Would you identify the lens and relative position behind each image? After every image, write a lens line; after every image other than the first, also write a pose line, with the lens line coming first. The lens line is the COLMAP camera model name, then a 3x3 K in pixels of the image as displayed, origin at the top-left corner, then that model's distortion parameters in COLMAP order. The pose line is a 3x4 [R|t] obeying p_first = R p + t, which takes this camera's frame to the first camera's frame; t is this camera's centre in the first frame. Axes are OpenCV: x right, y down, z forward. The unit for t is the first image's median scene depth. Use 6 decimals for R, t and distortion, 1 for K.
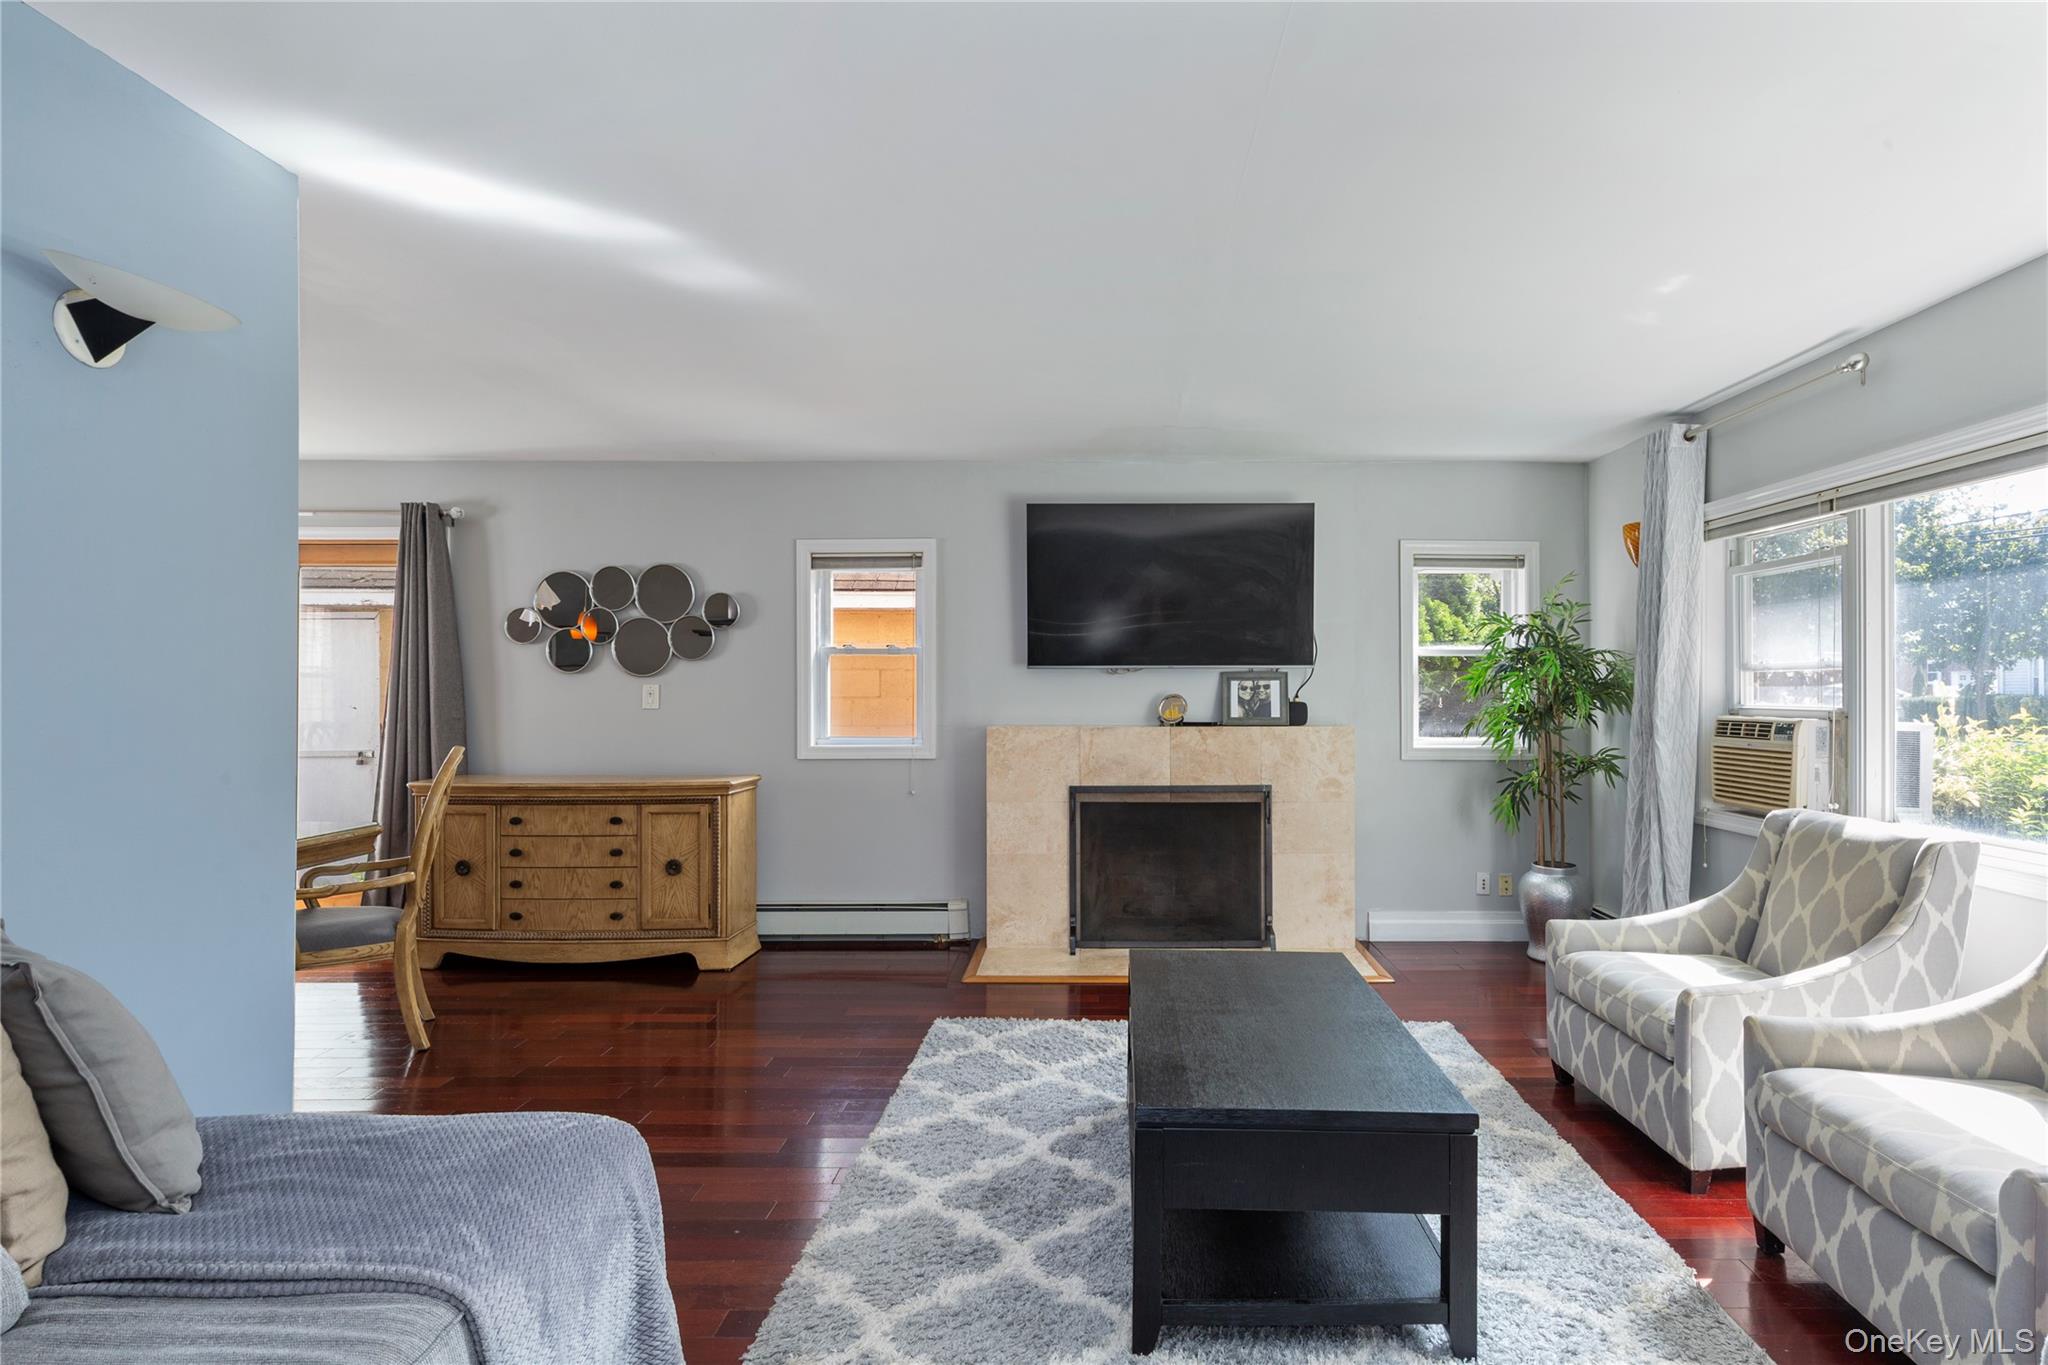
lens RADIAL K [[1046.2, 0, 1106.5], [0, 1046.2, 679.2], [0, 0, 1]] dist [0.009928, 0.000870]
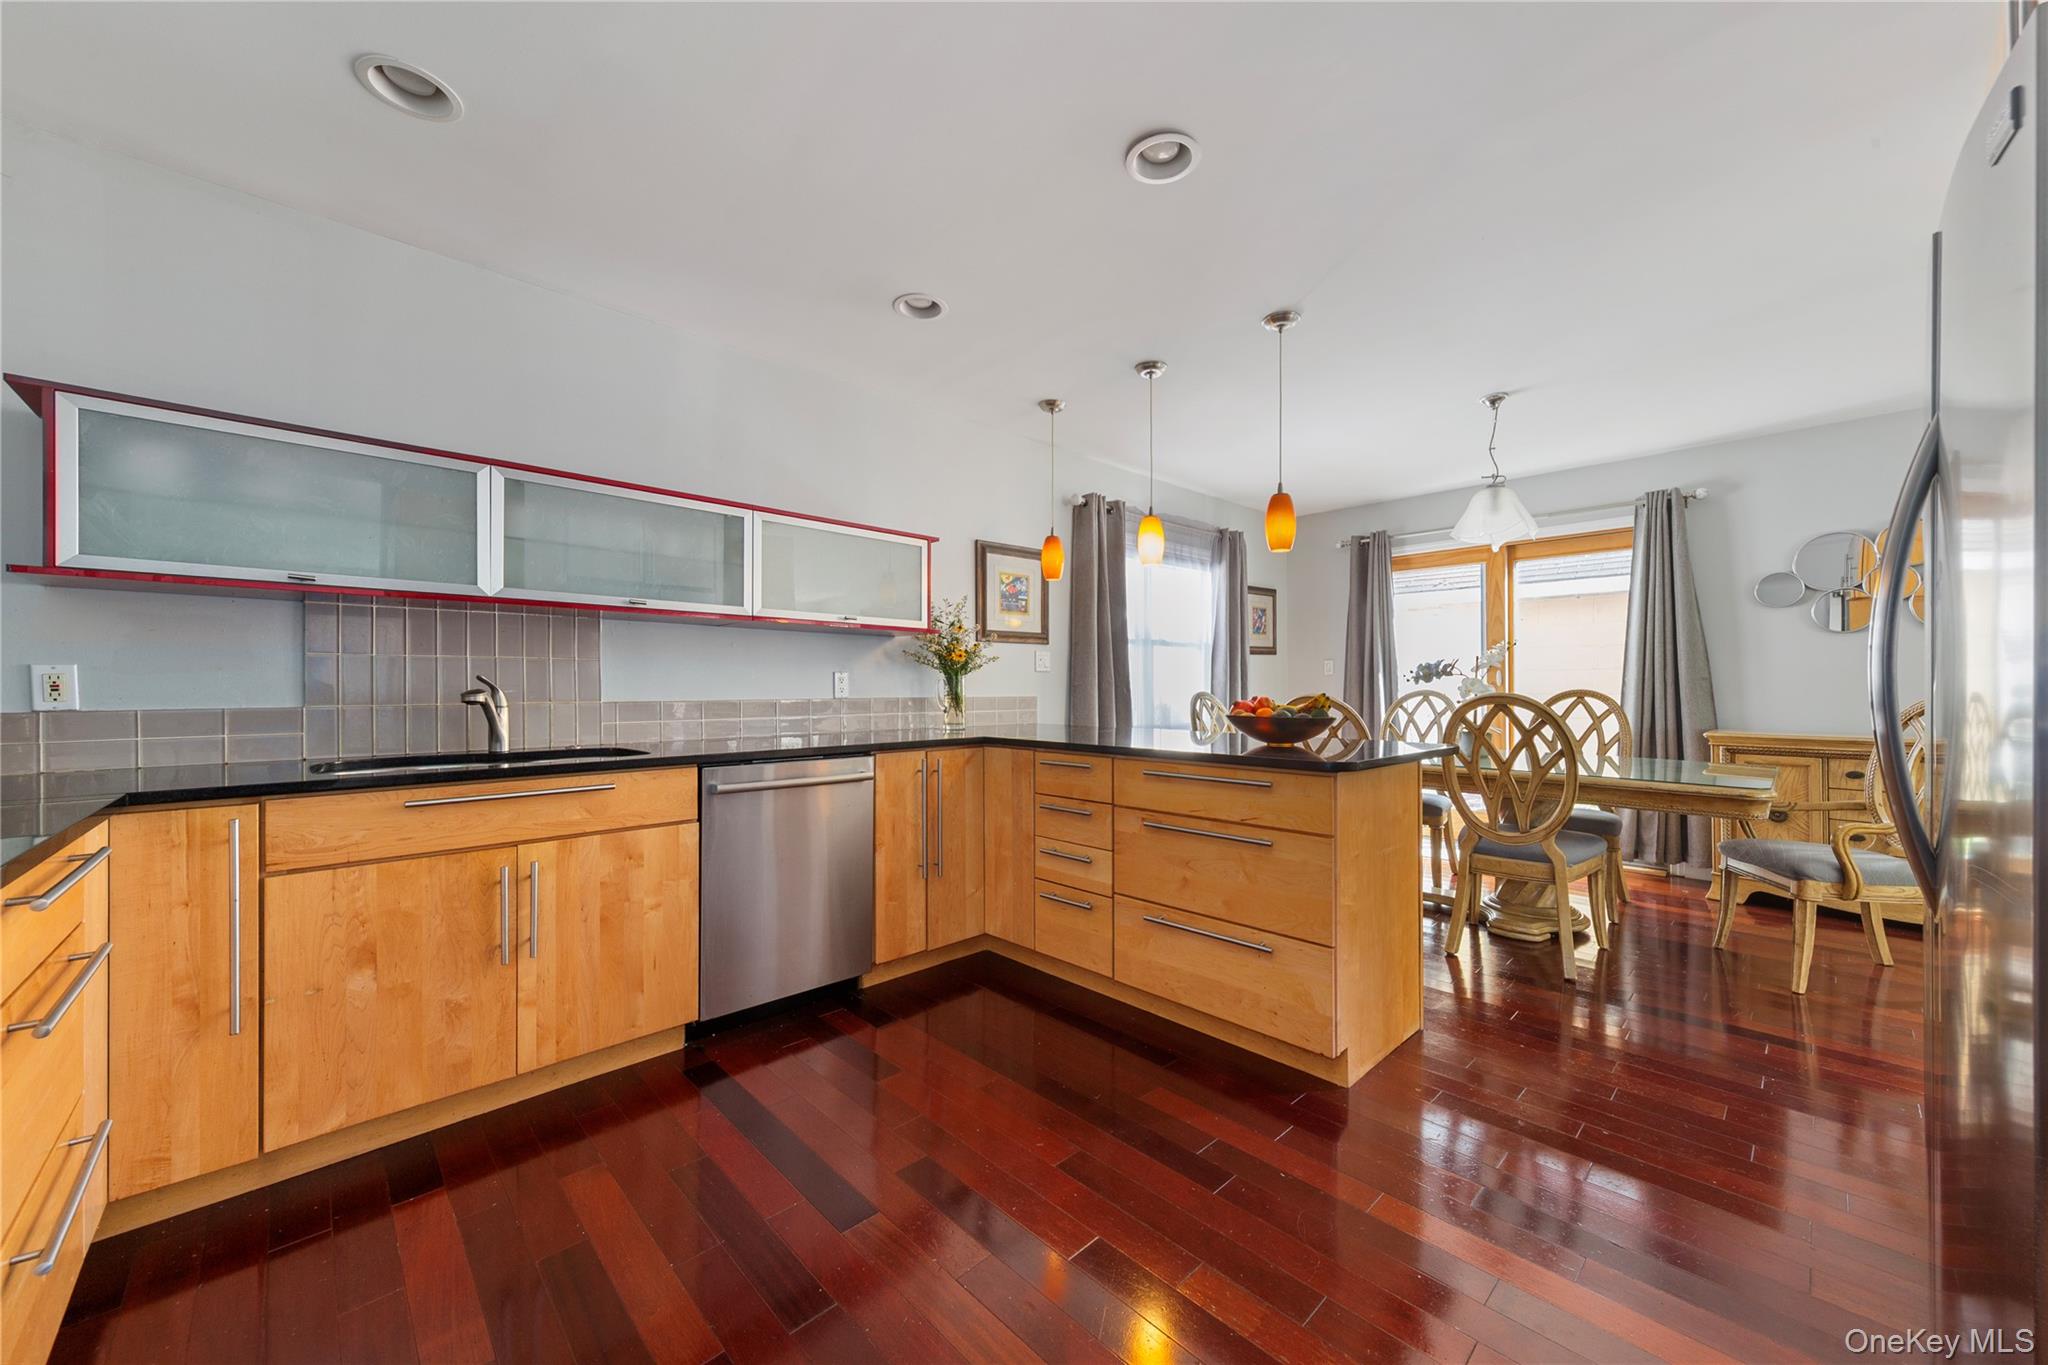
lens RADIAL K [[763.9, 0, 1019.6], [0, 763.9, 687.9], [0, 0, 1]] dist [0.010019, 0.000450]
pose [[0.690756, -0.001333, -0.723087, -0.542282], [0.009598, 0.999927, 0.007326, 0.035466], [0.723024, -0.012000, 0.690718, -0.088786]]
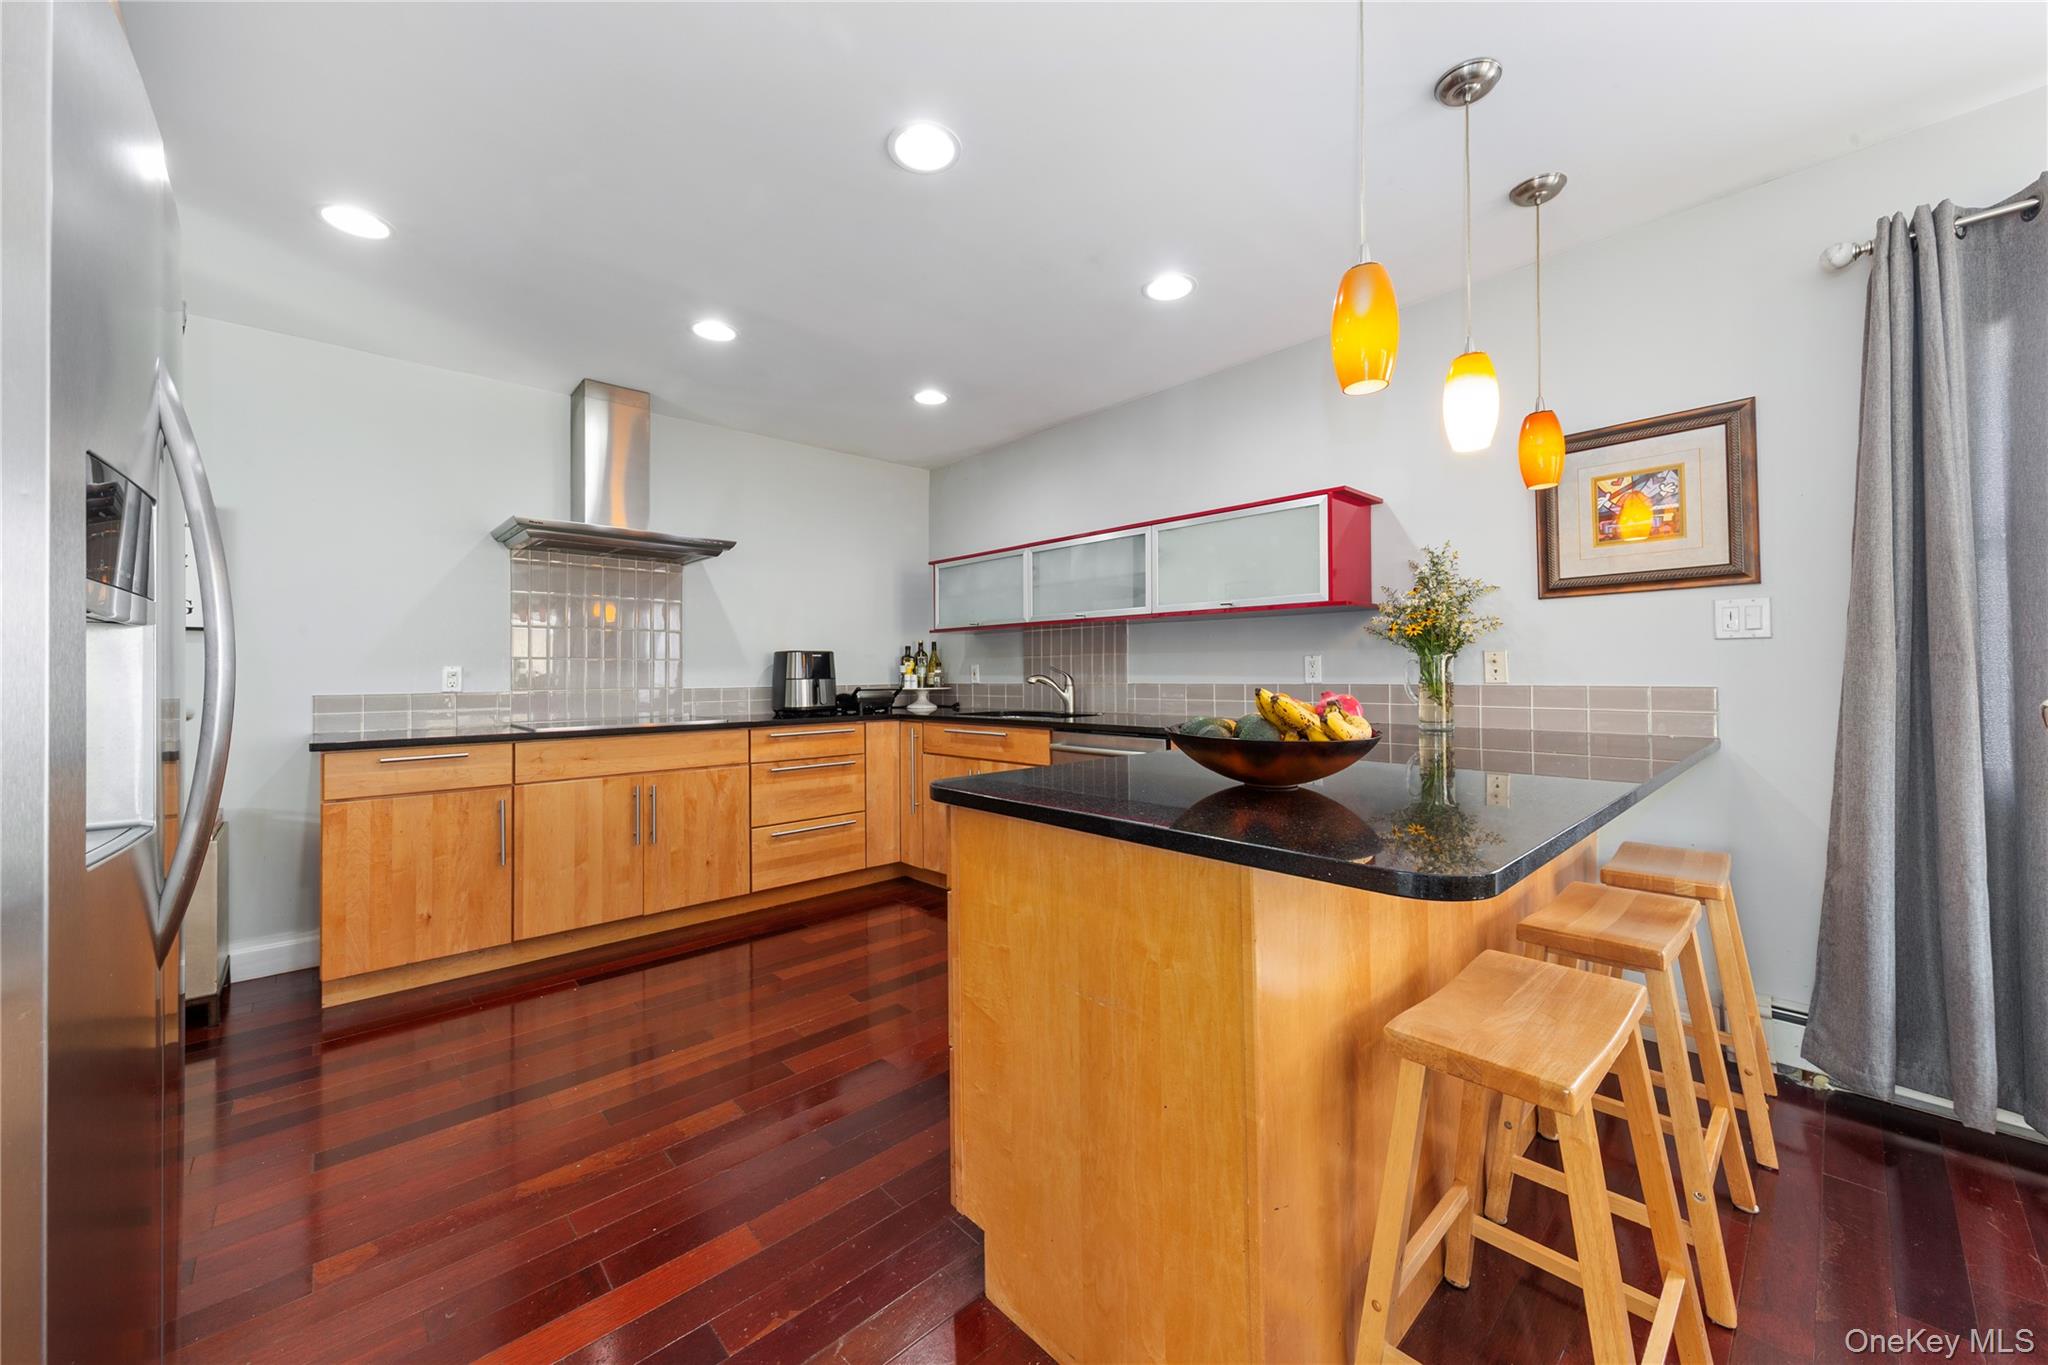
lens RADIAL K [[763.9, 0, 1019.0], [0, 763.9, 657.8], [0, 0, 1]] dist [0.010019, 0.000450]
pose [[-0.736132, -0.010154, -0.676762, -0.547931], [0.013164, 0.999484, -0.029315, 0.041382], [0.676710, -0.030489, -0.735618, 0.540470]]
